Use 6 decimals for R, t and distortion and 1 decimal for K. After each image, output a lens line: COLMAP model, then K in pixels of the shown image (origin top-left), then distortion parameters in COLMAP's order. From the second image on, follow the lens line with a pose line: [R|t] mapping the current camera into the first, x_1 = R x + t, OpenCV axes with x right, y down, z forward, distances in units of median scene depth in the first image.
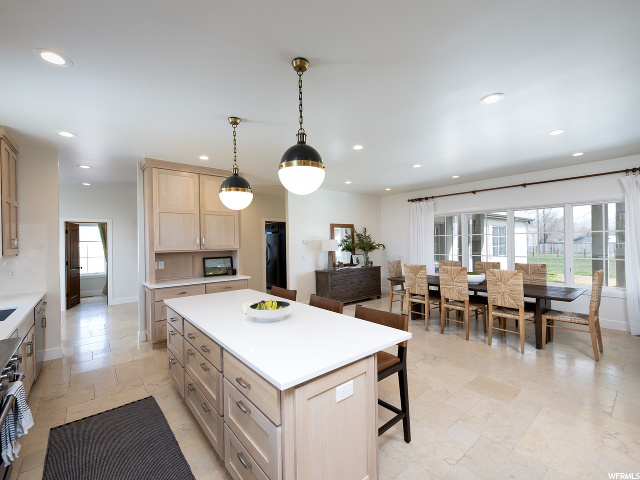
lens RADIAL K [[286.9, 0, 320.0], [0, 286.9, 240.0], [0, 0, 1]] dist [0.000229, -0.000104]
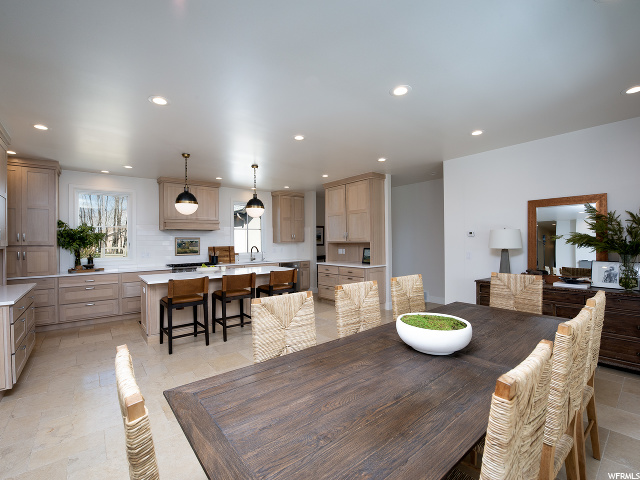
lens RADIAL K [[286.9, 0, 320.0], [0, 286.9, 240.0], [0, 0, 1]] dist [0.000229, -0.000104]
pose [[0.006903, 0.006931, -0.999952, 0.860029], [0.014989, 0.999863, 0.007034, 0.015797], [0.999864, -0.015037, 0.006798, 0.816742]]
